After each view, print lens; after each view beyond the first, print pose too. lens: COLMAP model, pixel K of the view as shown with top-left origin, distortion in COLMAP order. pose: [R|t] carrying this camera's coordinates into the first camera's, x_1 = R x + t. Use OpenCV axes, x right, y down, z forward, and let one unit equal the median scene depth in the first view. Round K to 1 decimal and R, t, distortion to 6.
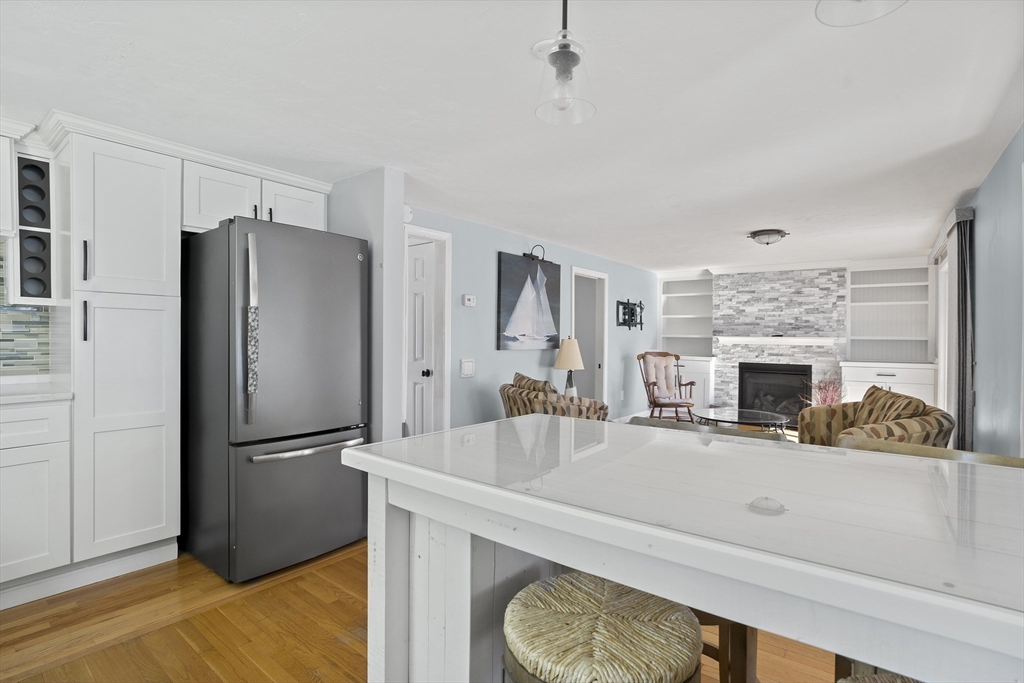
lens RADIAL K [[493.6, 0, 517.3], [0, 493.6, 327.2], [0, 0, 1]] dist [-0.058932, 0.000349]
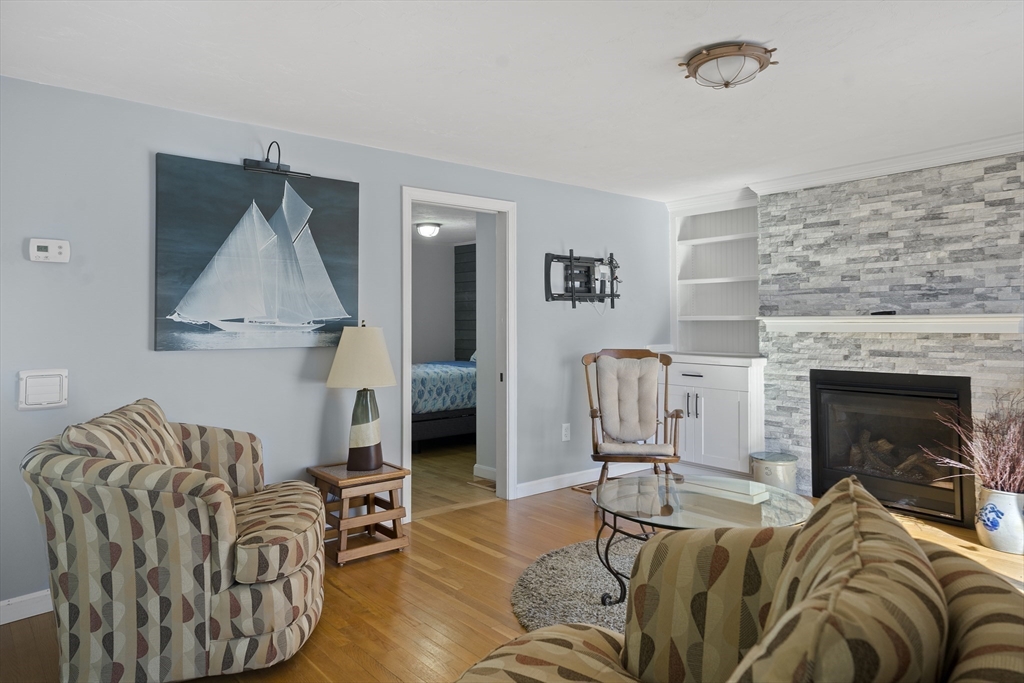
lens RADIAL K [[667.1, 0, 512.1], [0, 667.1, 306.4], [0, 0, 1]] dist [-0.004451, 0.066688]
pose [[0.976661, -0.023333, -0.213514, 0.326946], [0.020670, 0.999678, -0.014695, 0.013388], [0.213789, 0.009938, 0.976829, 0.298849]]
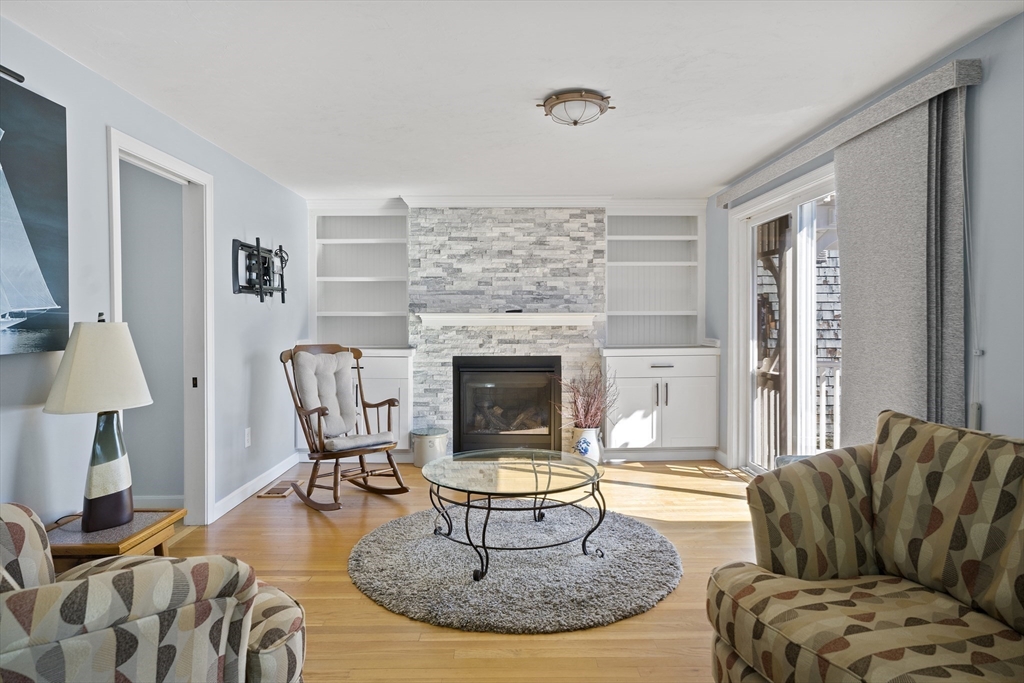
lens RADIAL K [[606.9, 0, 512.0], [0, 606.9, 322.9], [0, 0, 1]] dist [-0.030324, 0.059400]
pose [[0.787349, -0.019367, 0.616204, 0.056836], [0.002619, 0.999602, 0.028071, 0.010769], [-0.616503, -0.020488, 0.787086, 0.392859]]
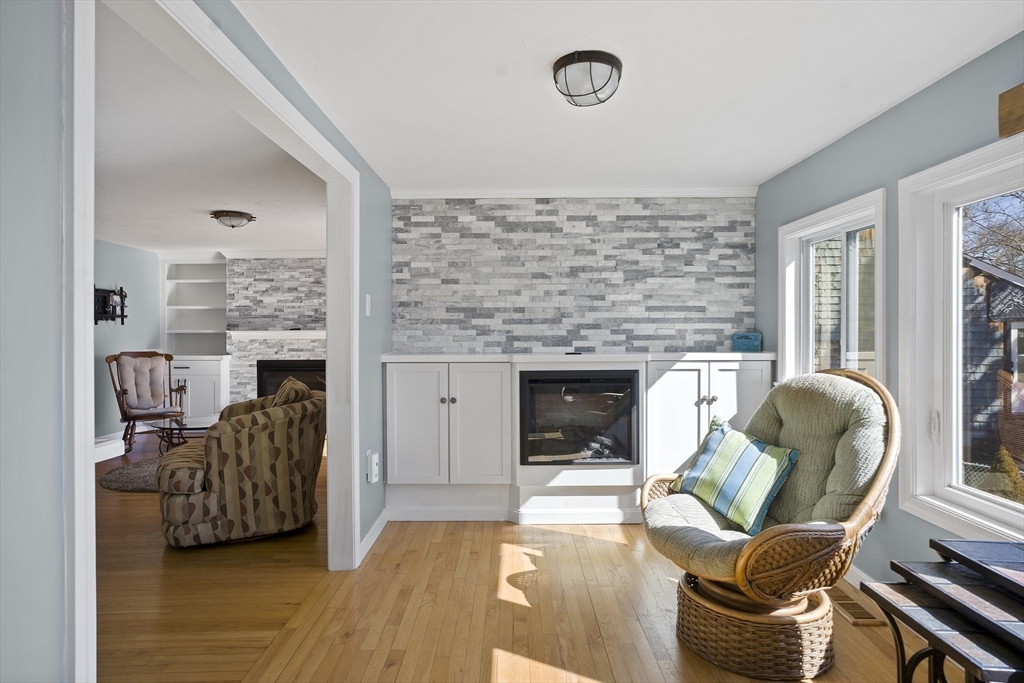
lens RADIAL K [[598.7, 0, 513.6], [0, 598.7, 332.2], [0, 0, 1]] dist [-0.003027, 0.052829]
pose [[0.798896, -0.018803, 0.601176, 0.187222], [0.007869, 0.999752, 0.020812, 0.002977], [-0.601418, -0.011896, 0.798846, -0.147869]]
